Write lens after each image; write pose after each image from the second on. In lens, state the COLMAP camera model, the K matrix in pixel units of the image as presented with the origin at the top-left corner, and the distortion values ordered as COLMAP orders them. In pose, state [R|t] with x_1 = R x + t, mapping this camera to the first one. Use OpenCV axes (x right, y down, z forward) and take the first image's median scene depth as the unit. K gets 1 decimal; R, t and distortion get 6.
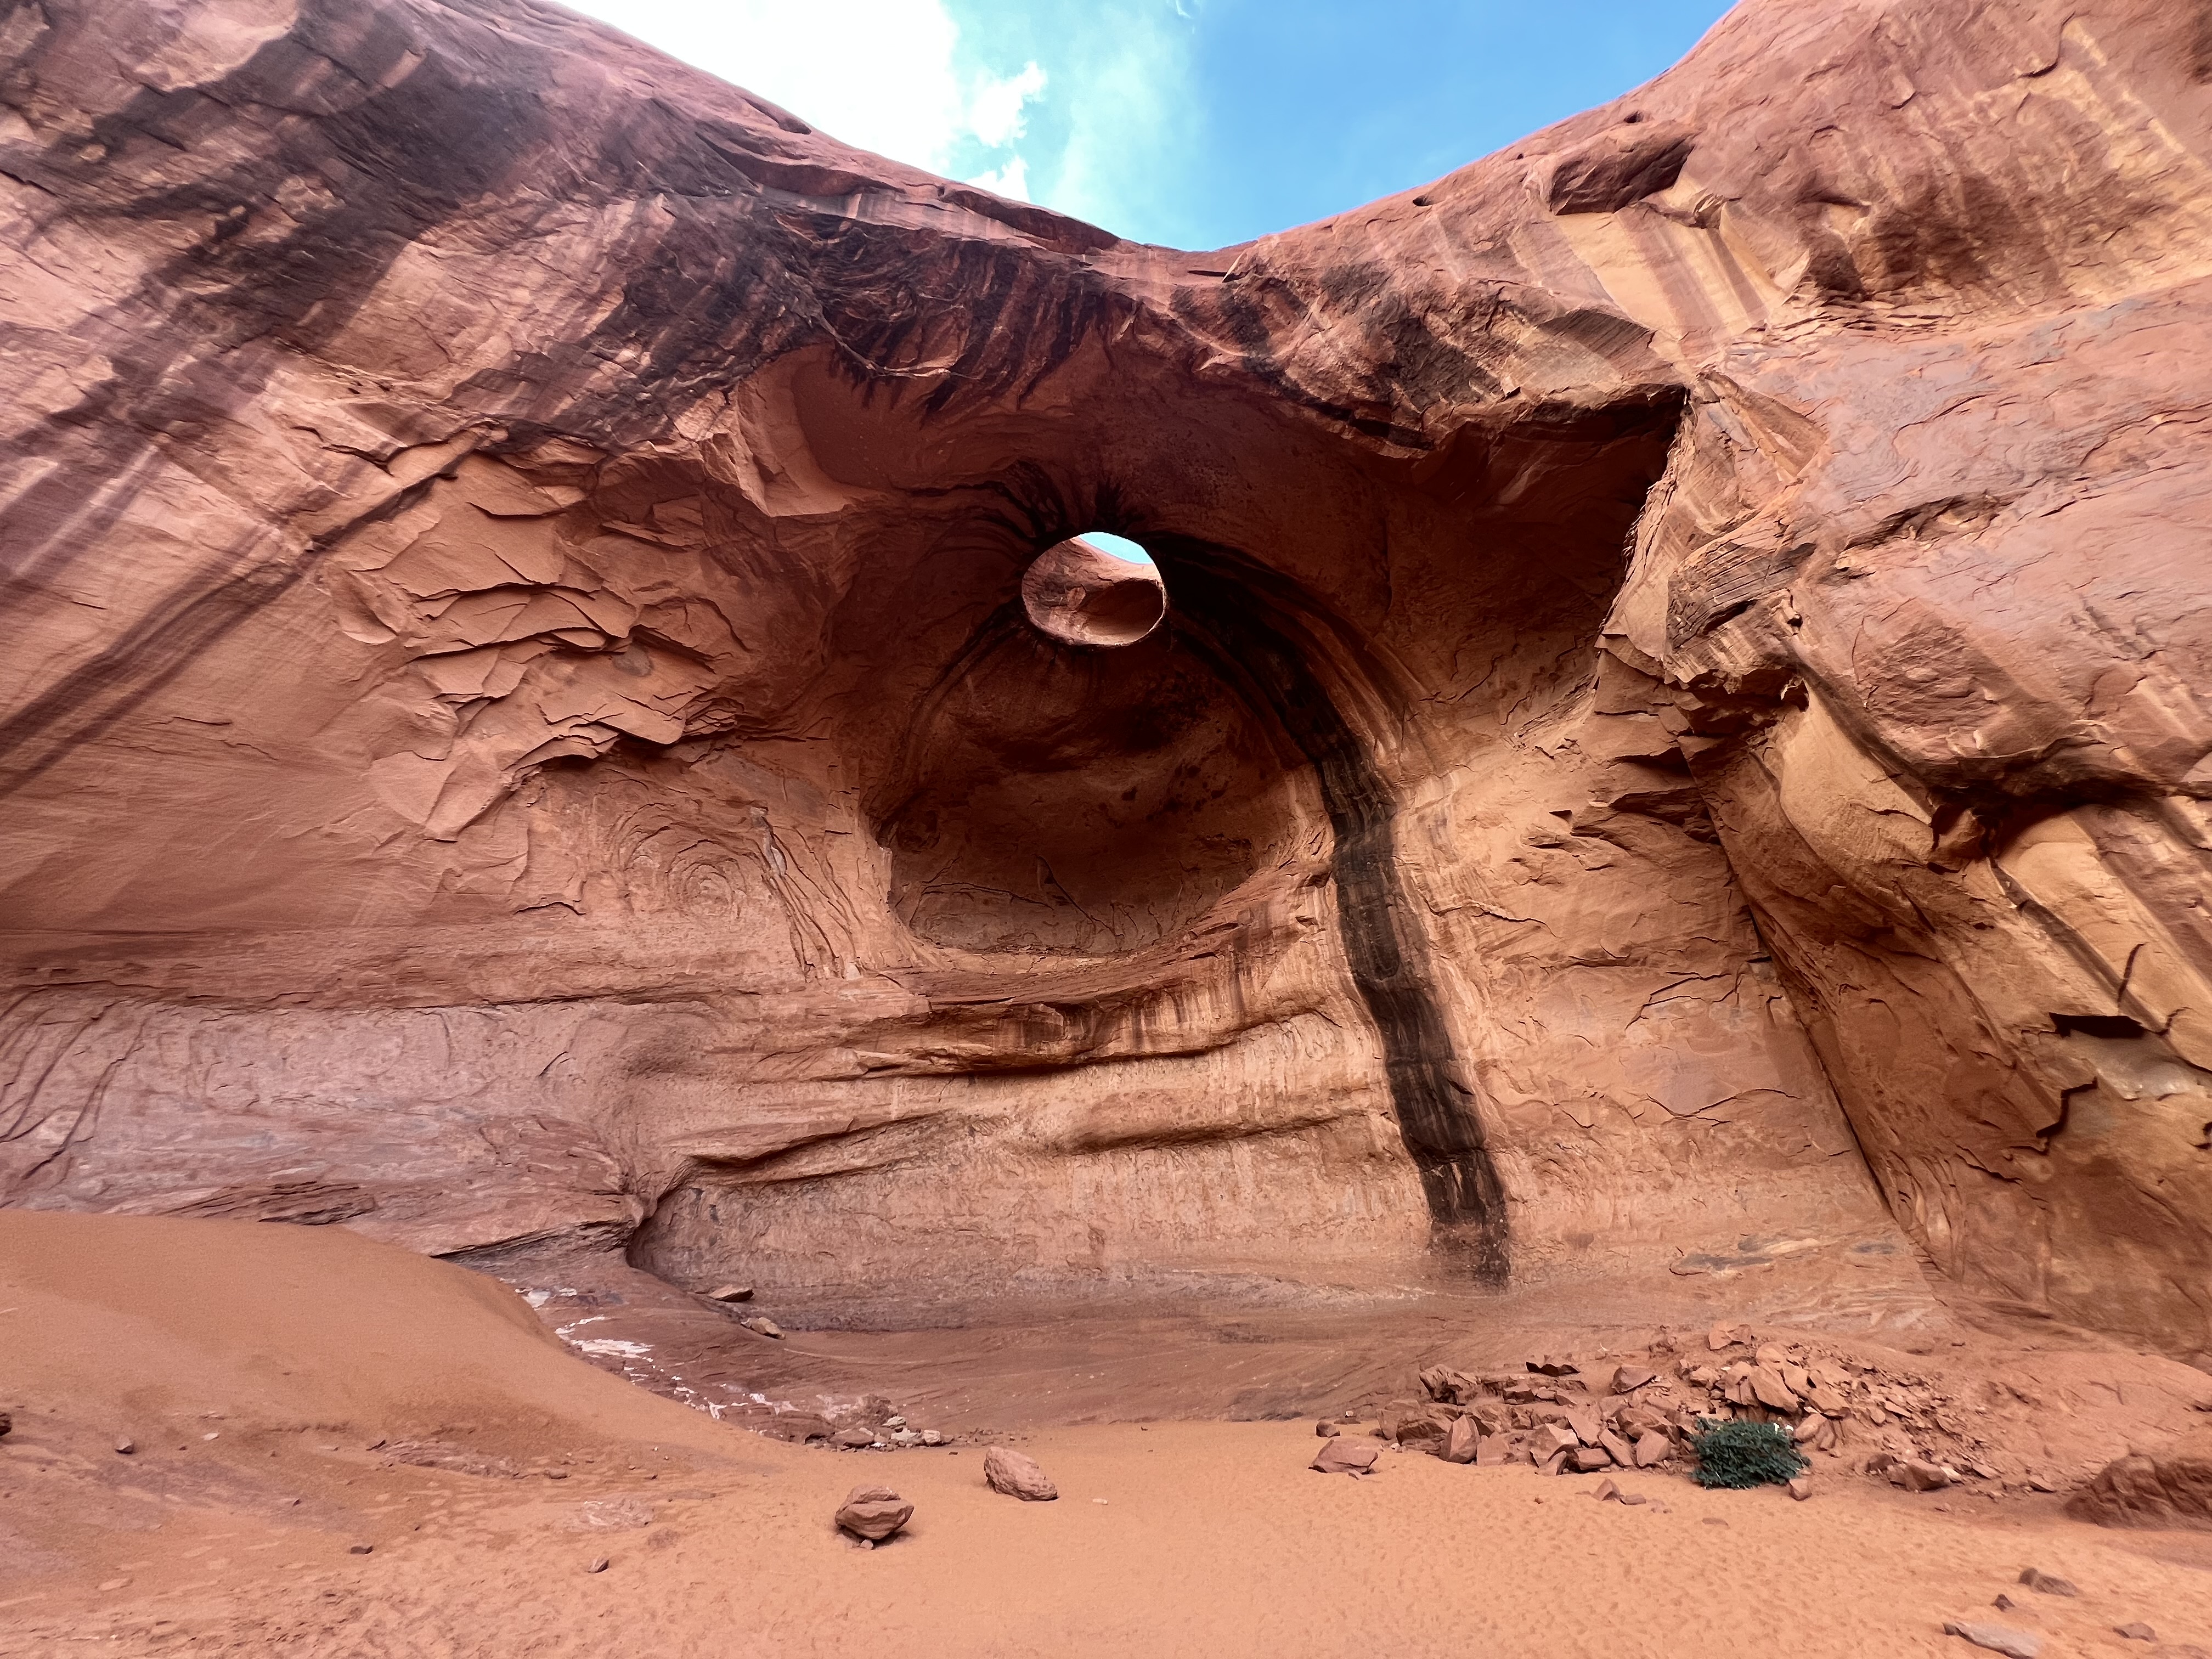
lens RADIAL K [[887.8, 0, 1109.0], [0, 887.8, 832.7], [0, 0, 1]] dist [-0.002390, 0.000475]
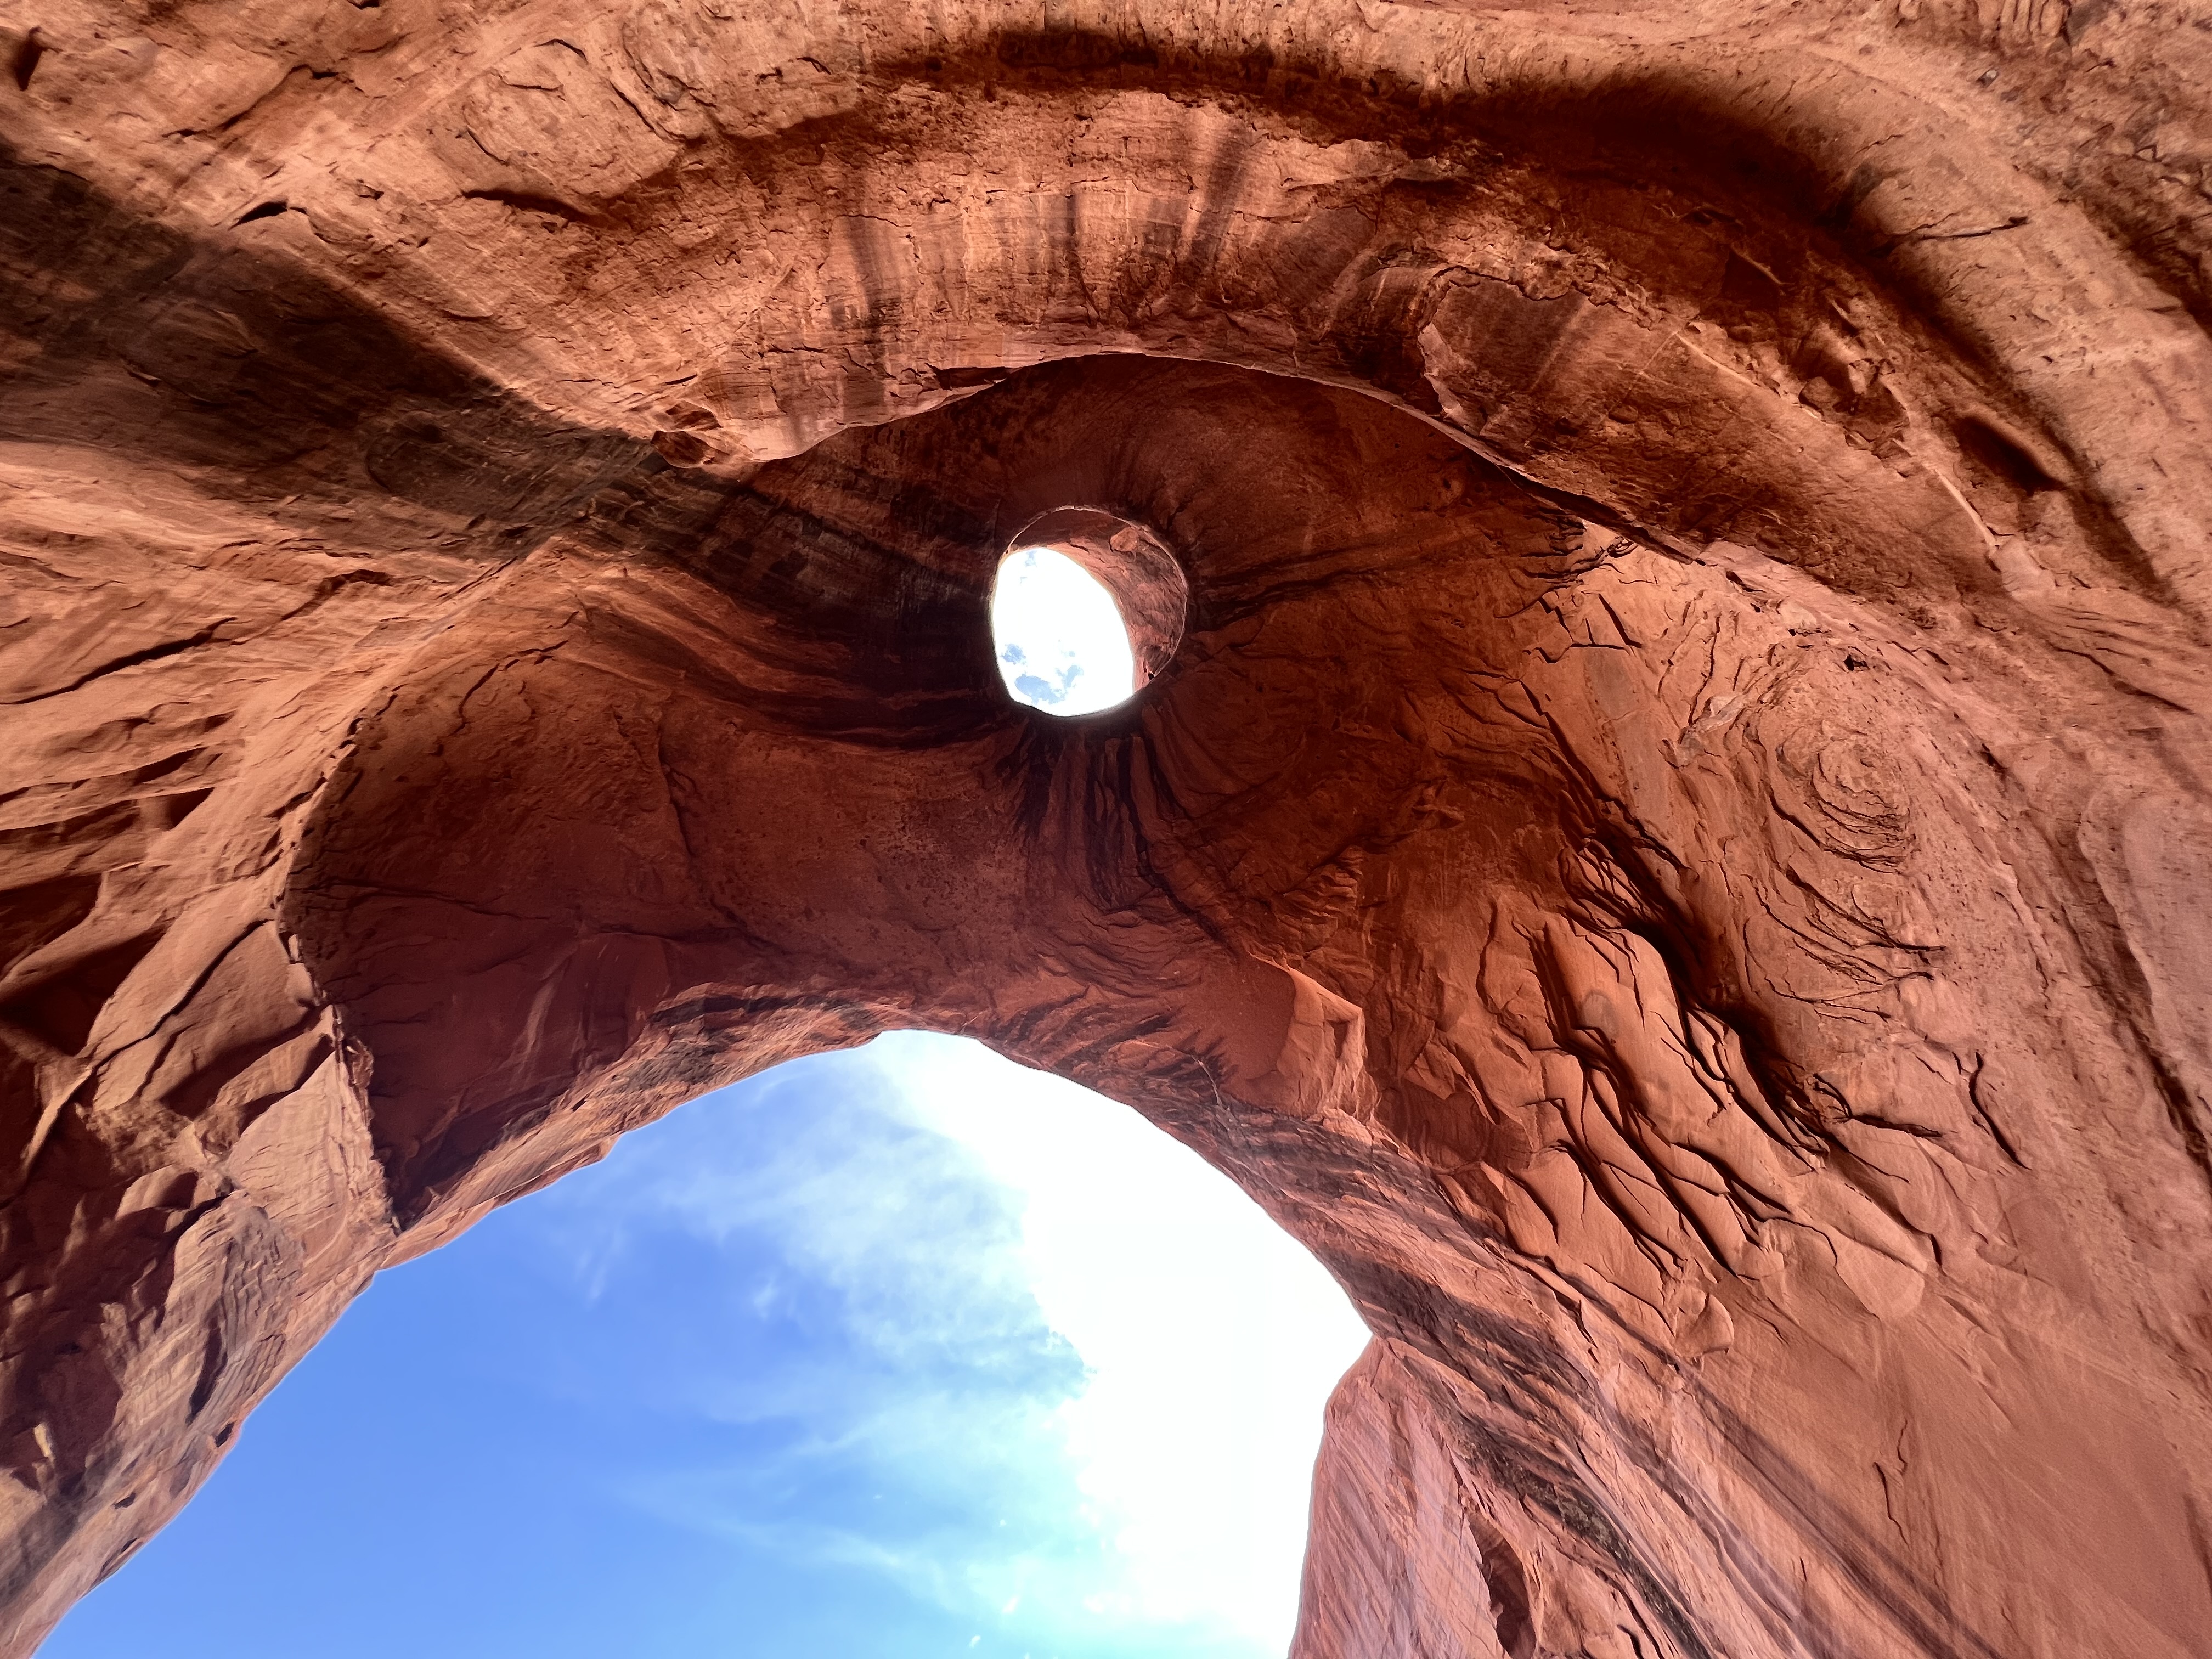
lens RADIAL K [[887.8, 0, 1109.0], [0, 887.8, 832.7], [0, 0, 1]] dist [-0.002390, 0.000475]
pose [[-0.963738, -0.188442, -0.188942, 0.099434], [0.233358, -0.251706, -0.939249, 0.521556], [0.129436, -0.949281, 0.286553, 0.853476]]
